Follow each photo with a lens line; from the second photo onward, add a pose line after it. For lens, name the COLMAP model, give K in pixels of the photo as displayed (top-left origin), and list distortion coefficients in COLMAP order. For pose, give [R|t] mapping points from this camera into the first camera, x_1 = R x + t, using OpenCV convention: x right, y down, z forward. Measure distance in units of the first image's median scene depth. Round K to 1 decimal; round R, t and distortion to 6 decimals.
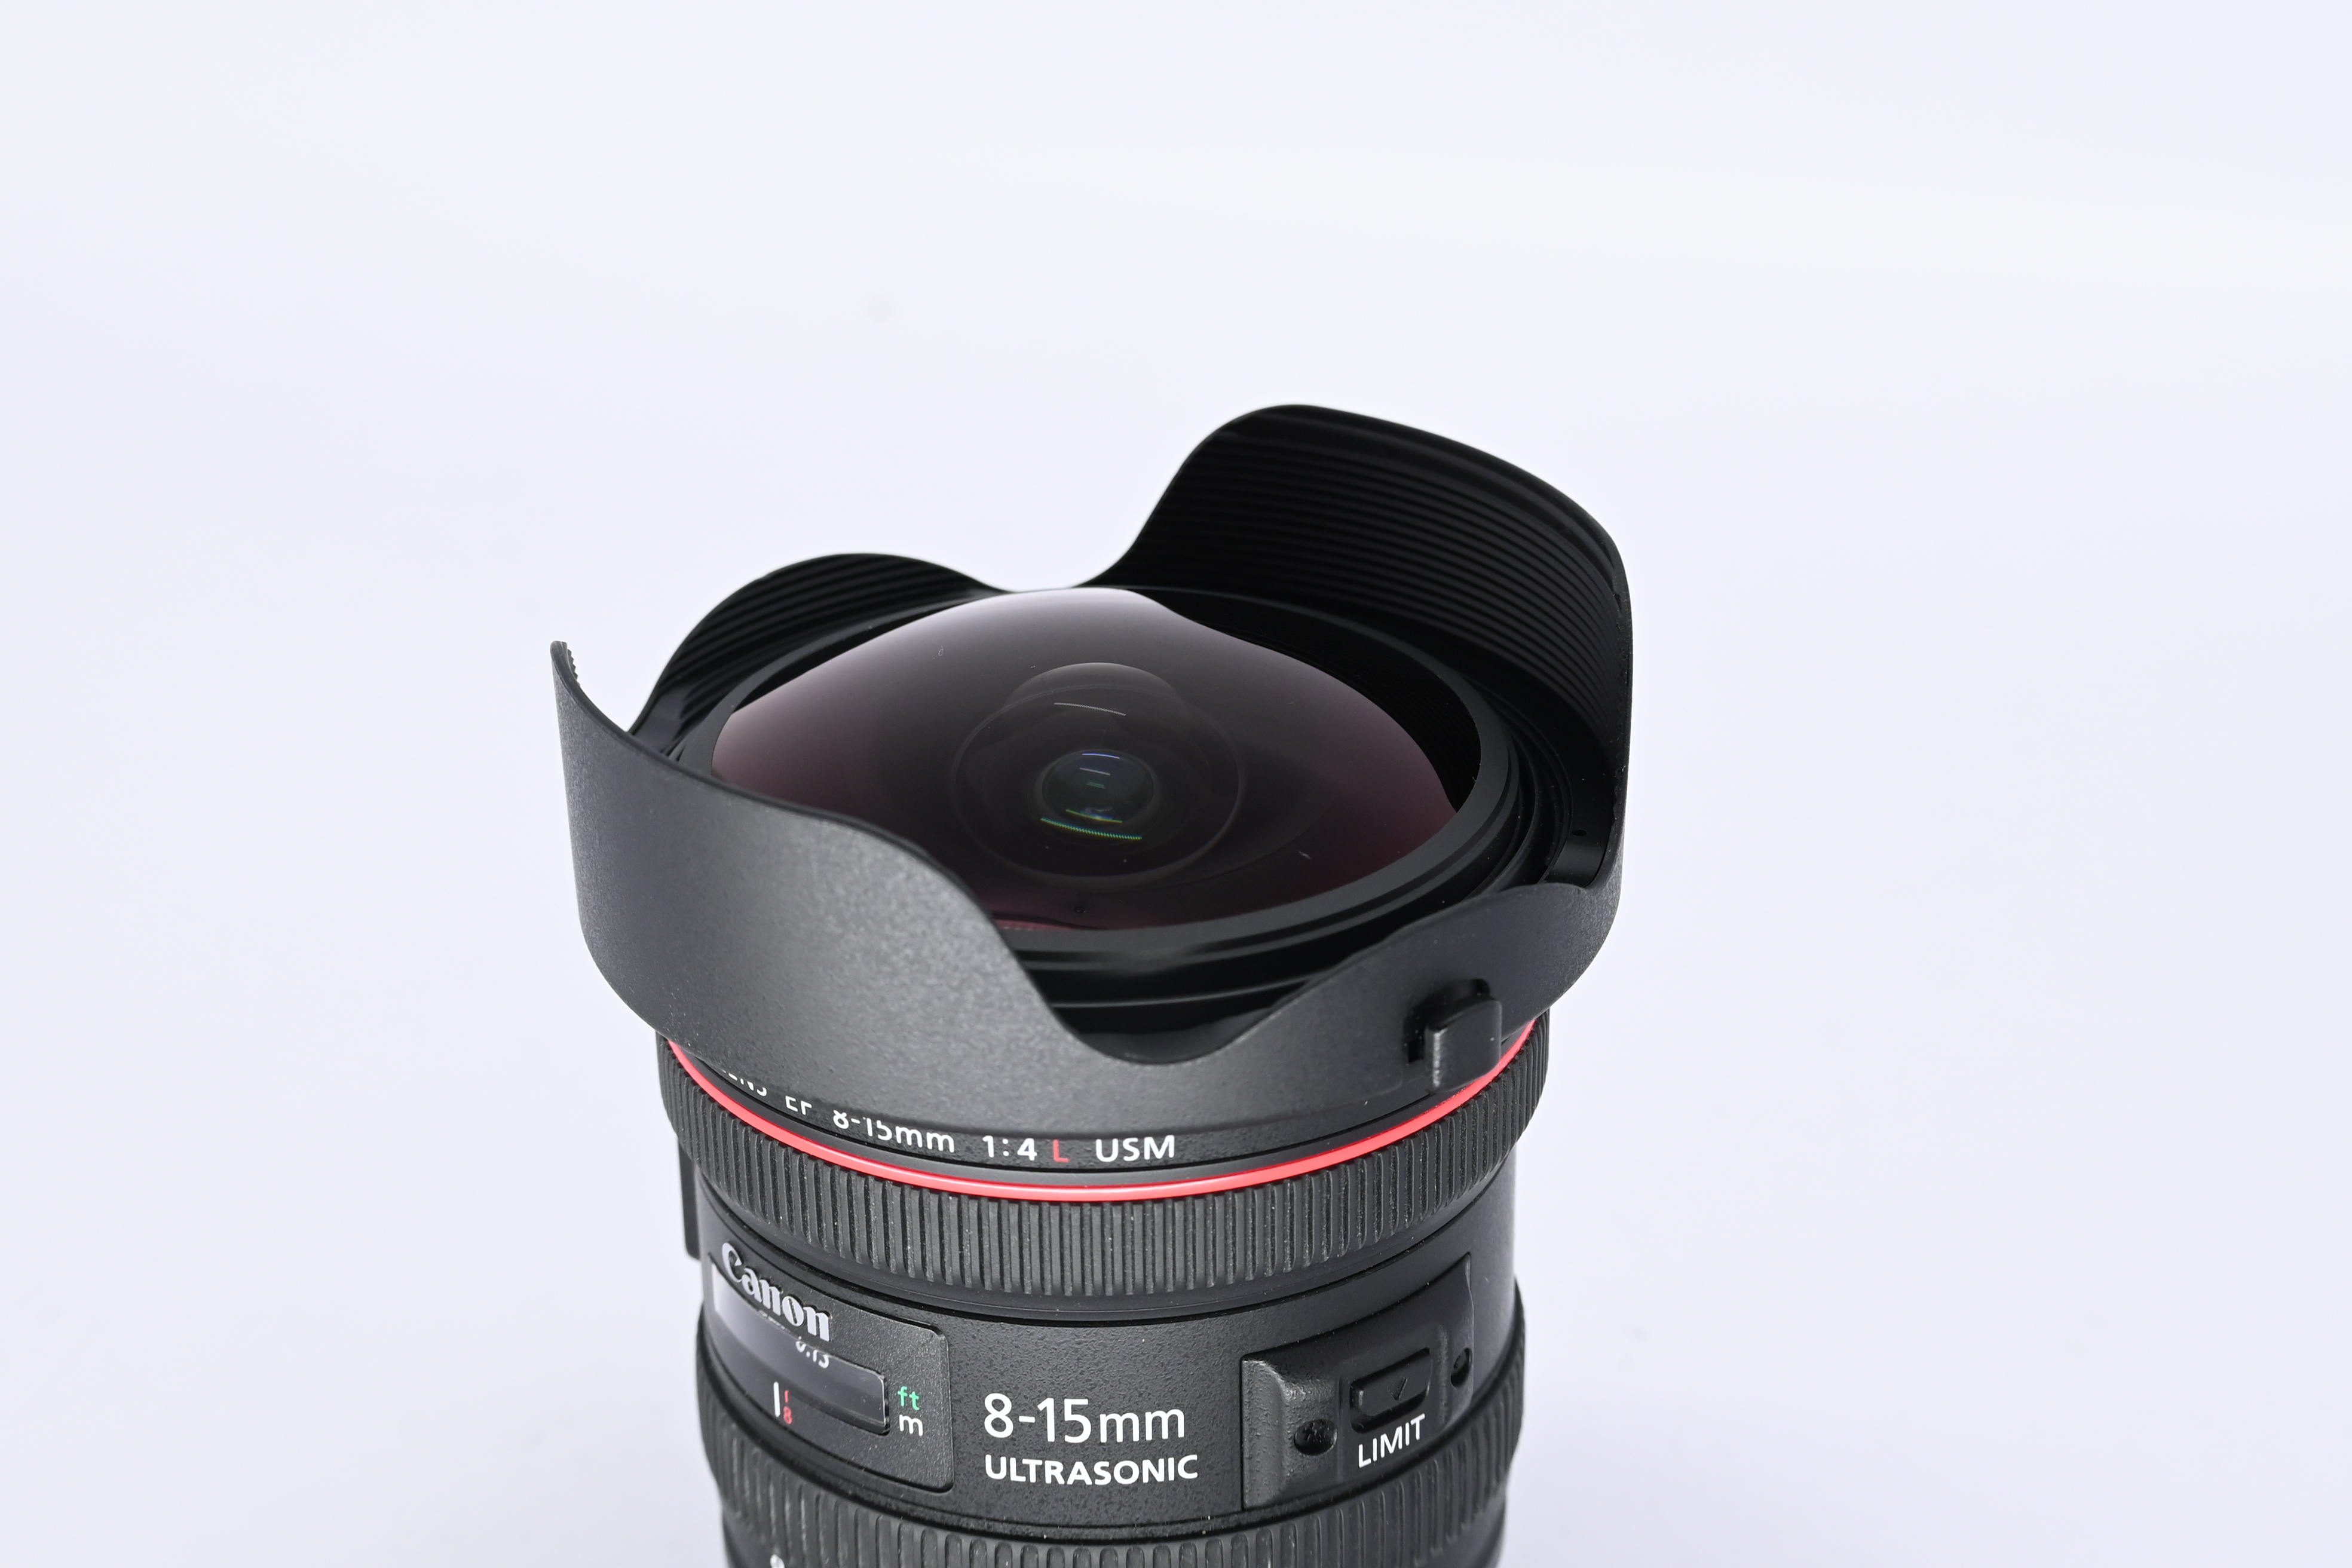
lens RADIAL K [[5108.8, 0, 1176.0], [0, 5108.8, 784.0], [0, 0, 1]] dist [0.013478, -0.016989]
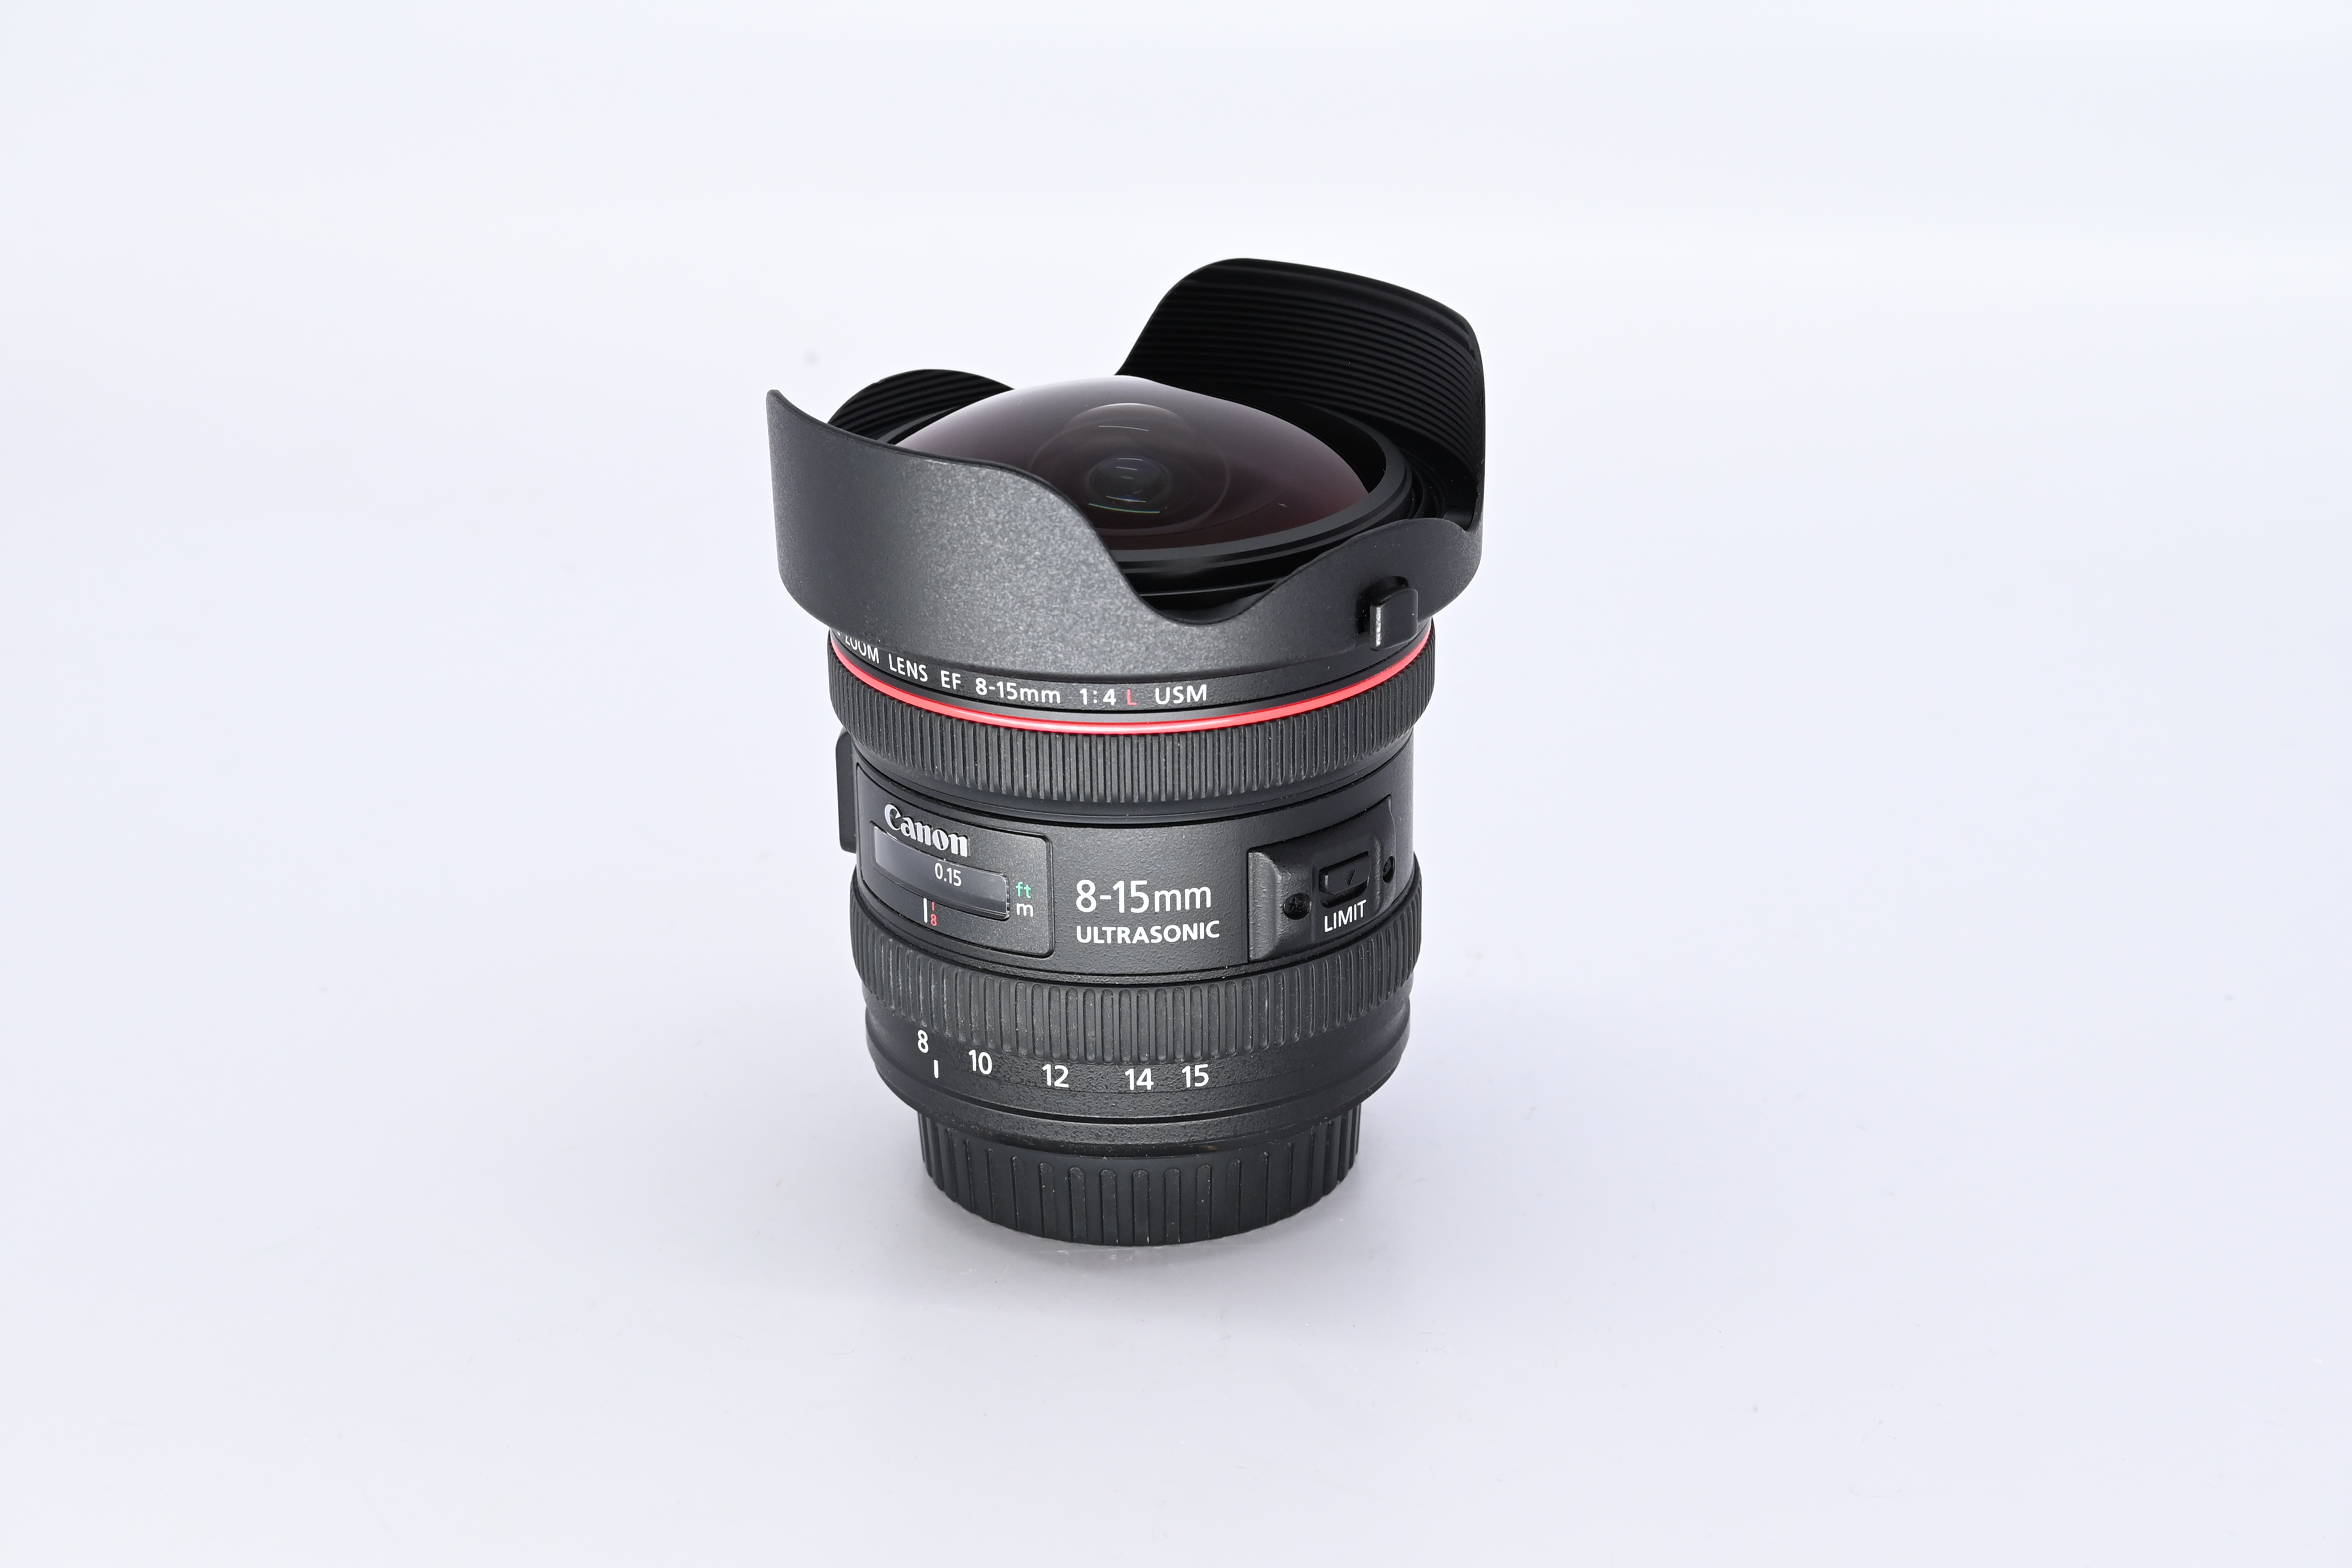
lens RADIAL K [[5080.6, 0, 1176.0], [0, 5080.6, 784.0], [0, 0, 1]] dist [-0.016128, -0.011728]
pose [[0.996609, -0.030494, 0.076421, -0.120518], [0.036289, 0.996475, -0.075635, 0.203517], [-0.073845, 0.078152, 0.994203, -0.475503]]
